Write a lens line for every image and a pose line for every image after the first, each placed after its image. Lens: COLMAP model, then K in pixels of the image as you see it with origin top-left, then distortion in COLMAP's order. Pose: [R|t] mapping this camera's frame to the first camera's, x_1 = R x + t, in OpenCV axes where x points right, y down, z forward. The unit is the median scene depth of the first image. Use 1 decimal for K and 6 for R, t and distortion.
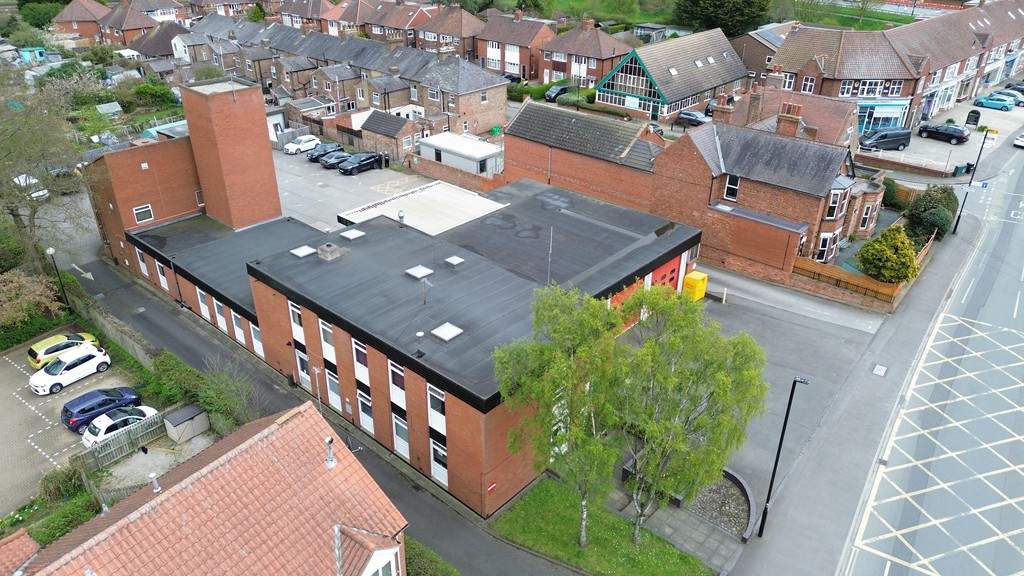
lens RADIAL K [[720.2, 0, 510.6], [0, 720.2, 285.3], [0, 0, 1]] dist [0.073230, -0.063454]
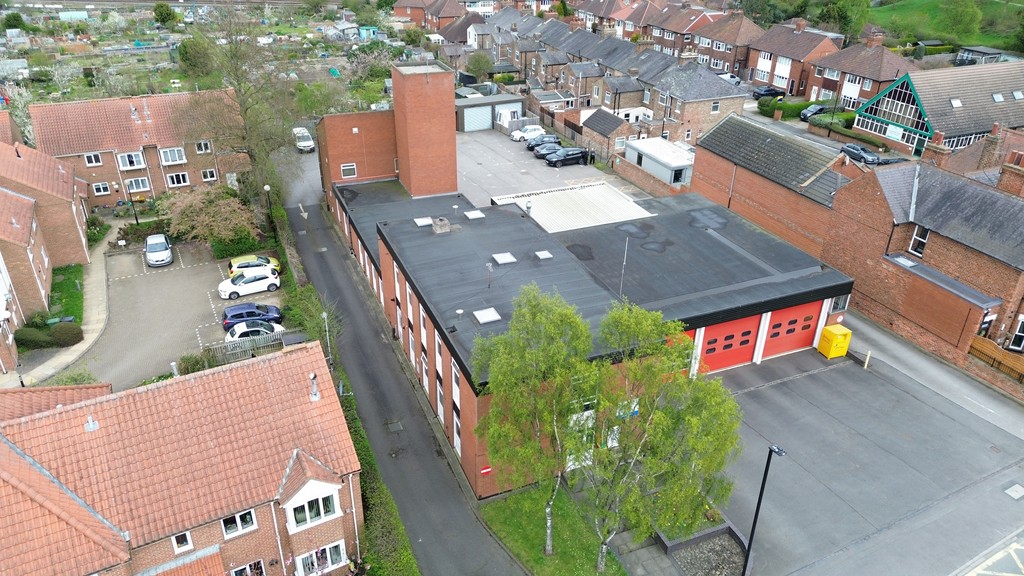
lens RADIAL K [[721.0, 0, 510.8], [0, 721.0, 285.3], [0, 0, 1]] dist [0.073316, -0.064126]
pose [[0.904476, 0.206534, -0.373186, 0.199225], [-0.207663, 0.977475, 0.037664, -0.015479], [0.372559, 0.043431, 0.926992, 0.026134]]
